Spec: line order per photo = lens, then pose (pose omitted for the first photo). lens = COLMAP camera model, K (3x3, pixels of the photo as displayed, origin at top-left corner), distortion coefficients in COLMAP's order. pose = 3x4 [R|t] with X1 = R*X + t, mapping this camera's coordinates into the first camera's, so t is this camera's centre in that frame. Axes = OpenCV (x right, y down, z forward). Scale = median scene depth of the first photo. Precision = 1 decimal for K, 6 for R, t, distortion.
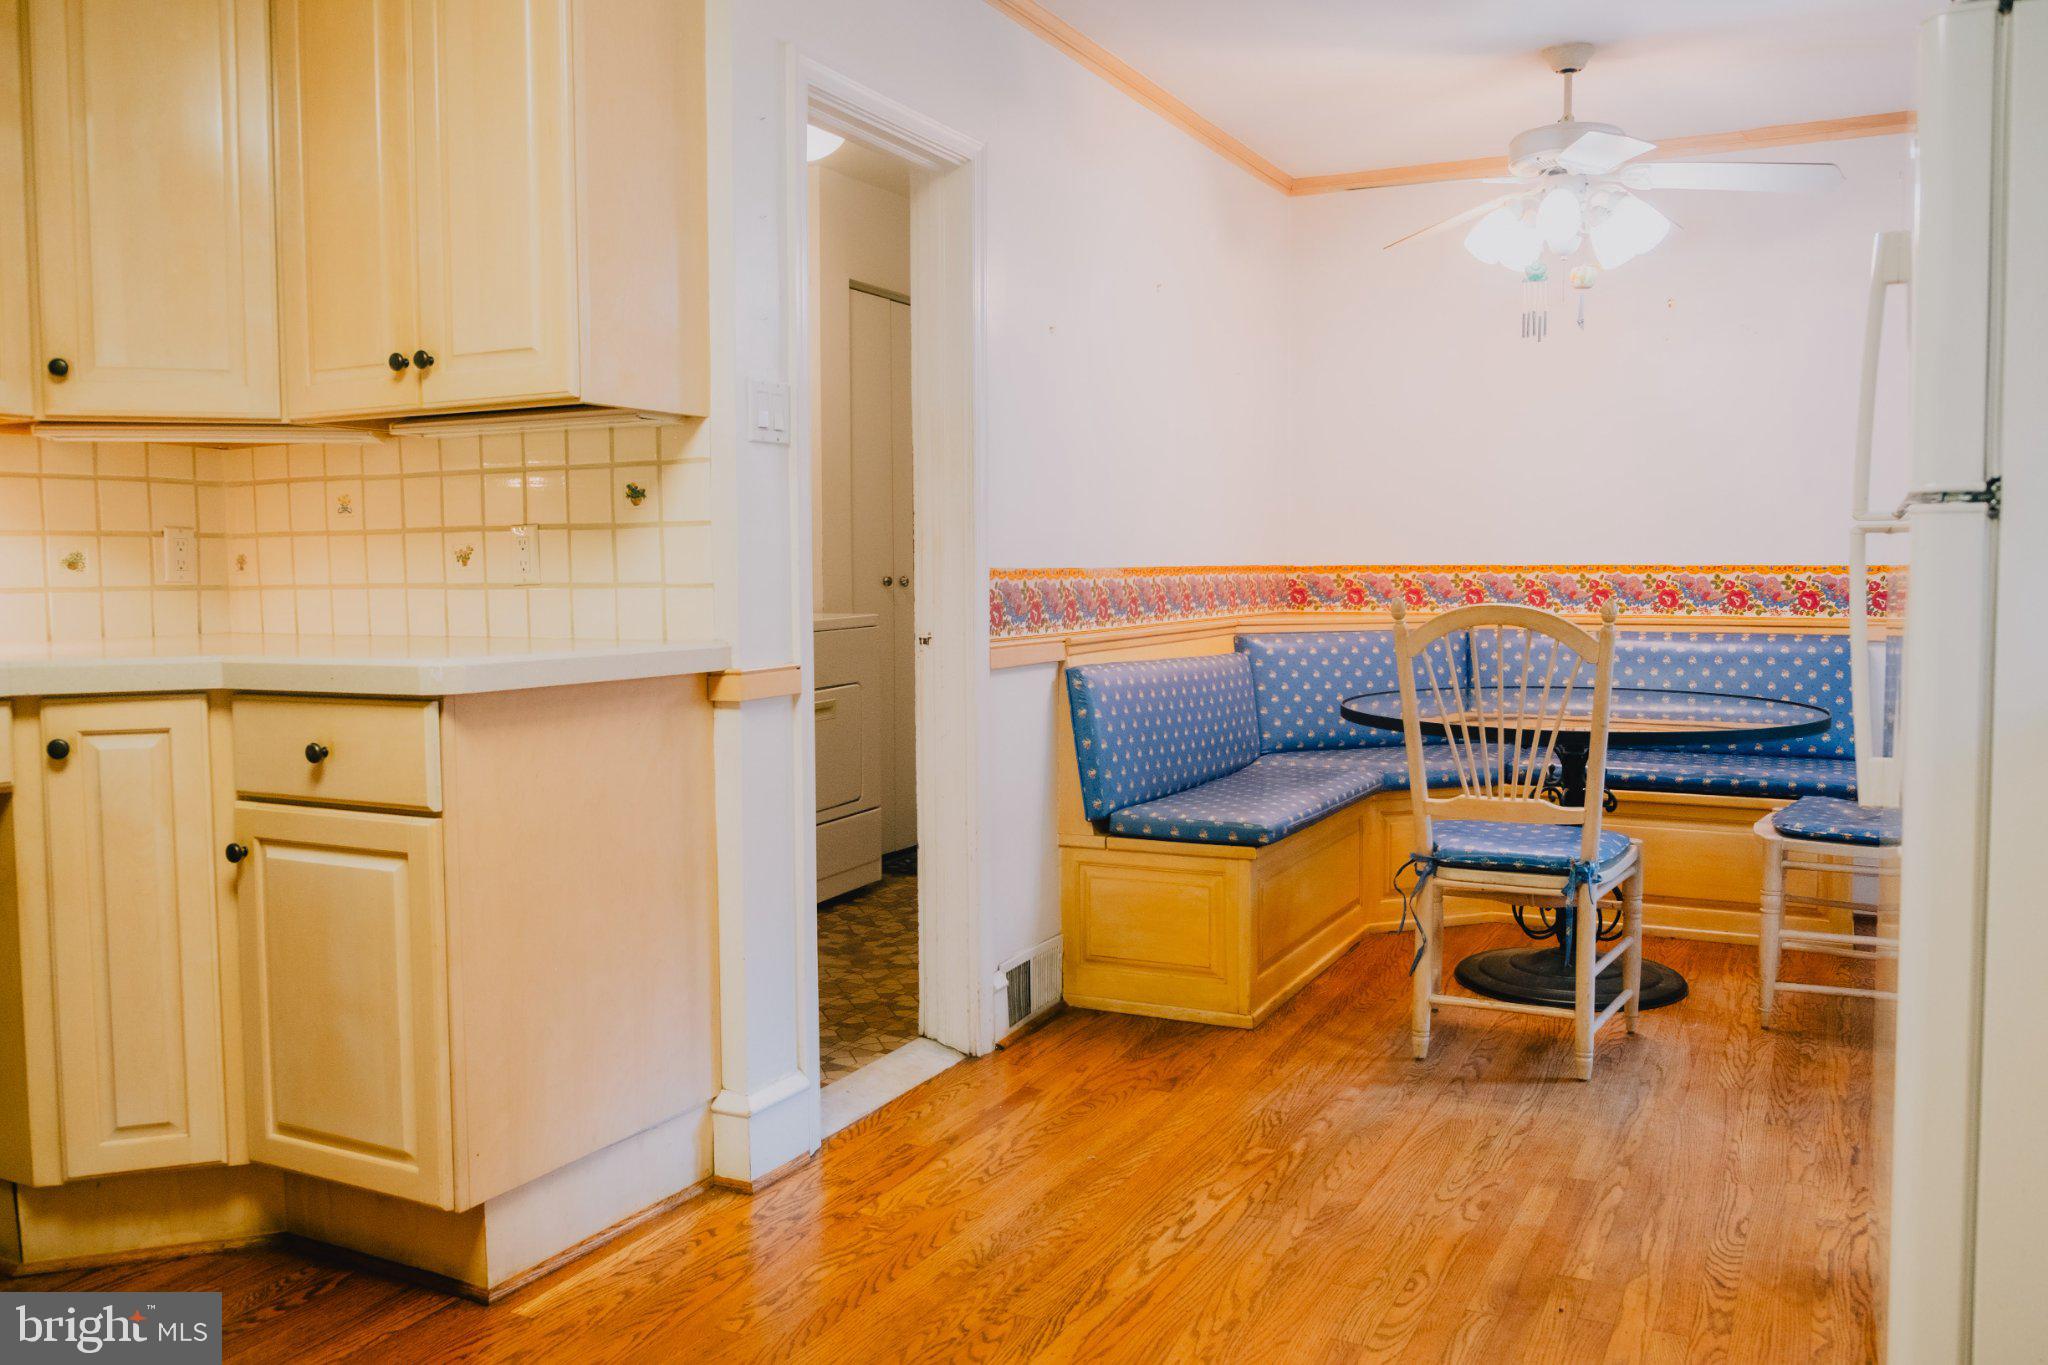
lens RADIAL K [[1583.5, 0, 1034.9], [0, 1583.5, 682.4], [0, 0, 1]] dist [-0.028554, 0.003668]
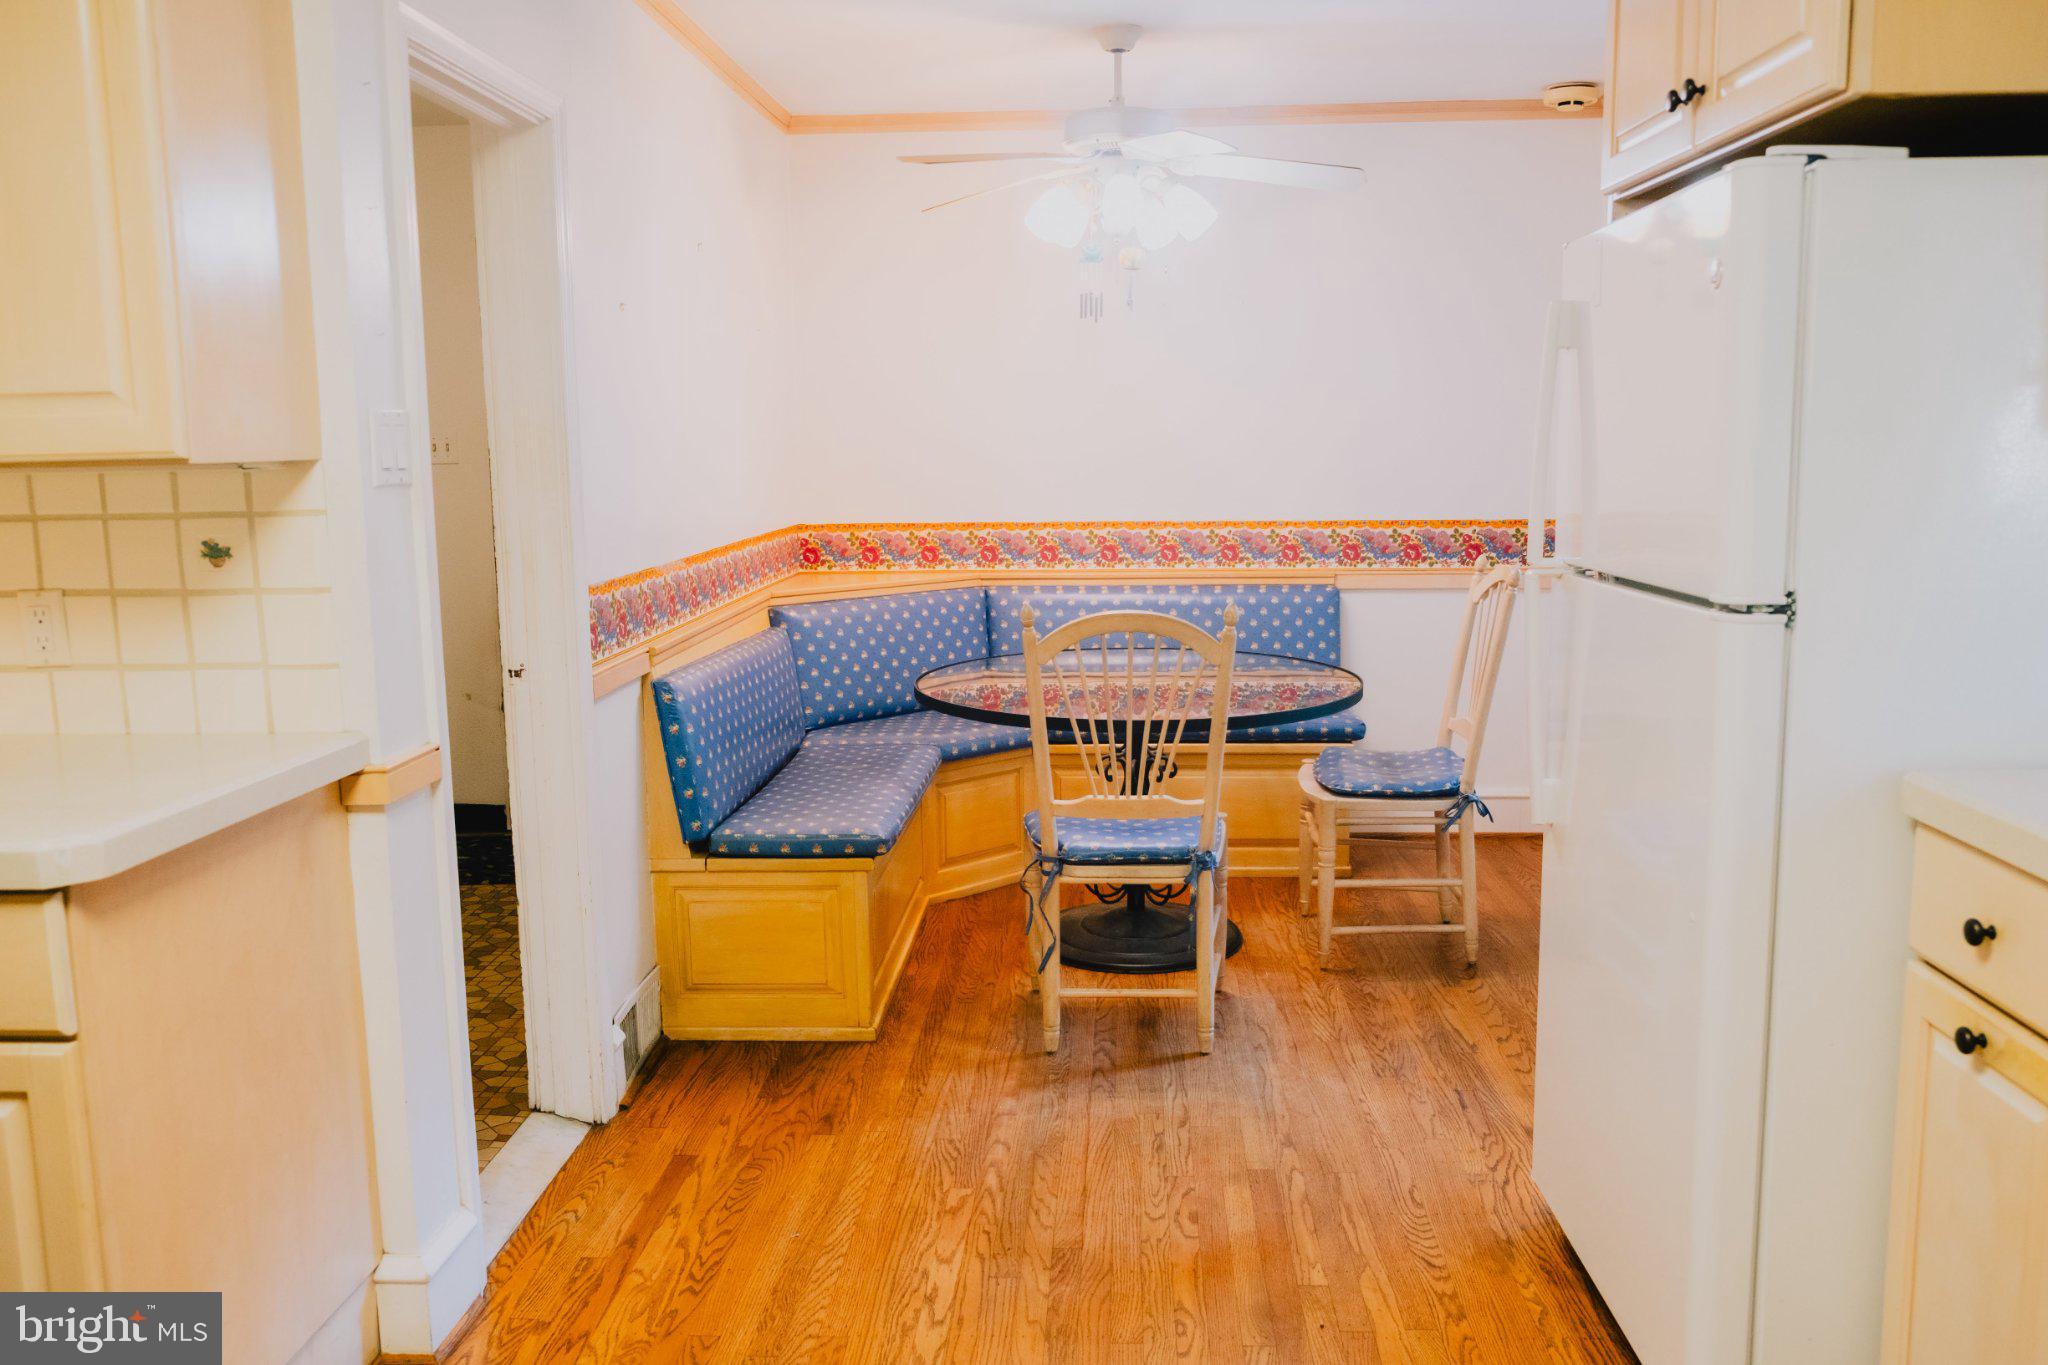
lens RADIAL K [[1583.5, 0, 1034.9], [0, 1583.5, 682.4], [0, 0, 1]] dist [-0.028554, 0.003668]
pose [[0.915962, -0.066257, 0.395757, -0.152214], [0.036280, 0.995909, 0.082763, -0.082862], [-0.399621, -0.061450, 0.914618, 0.087245]]
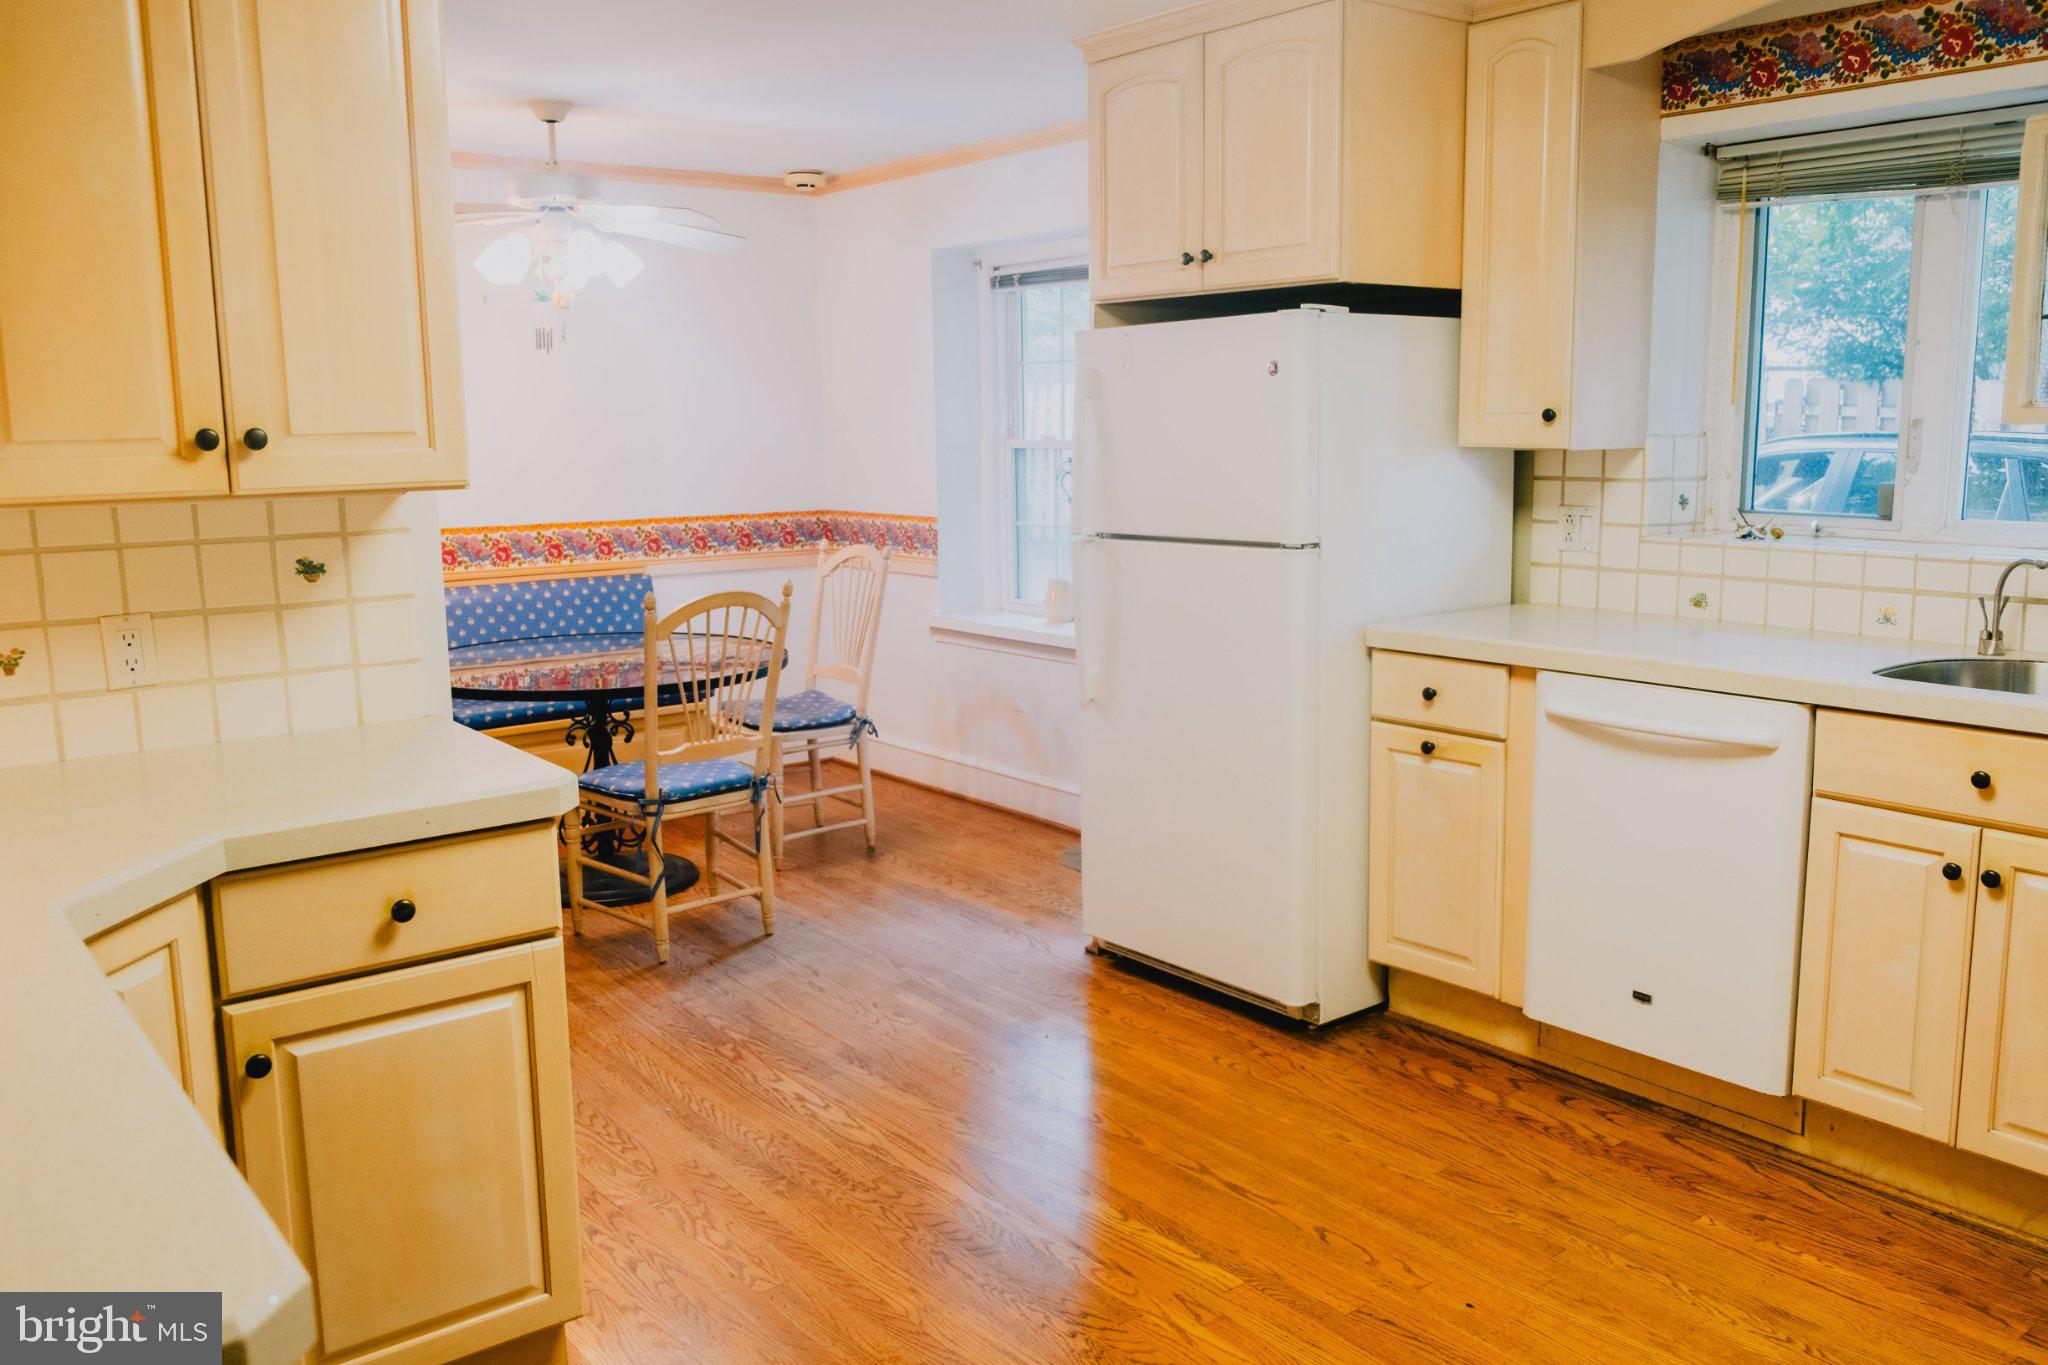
lens RADIAL K [[1583.5, 0, 1034.9], [0, 1583.5, 682.4], [0, 0, 1]] dist [-0.028554, 0.003668]
pose [[0.431625, -0.145588, 0.890227, -0.694000], [0.076196, 0.989247, 0.124838, -0.107436], [-0.898829, 0.013949, 0.438077, 0.190963]]
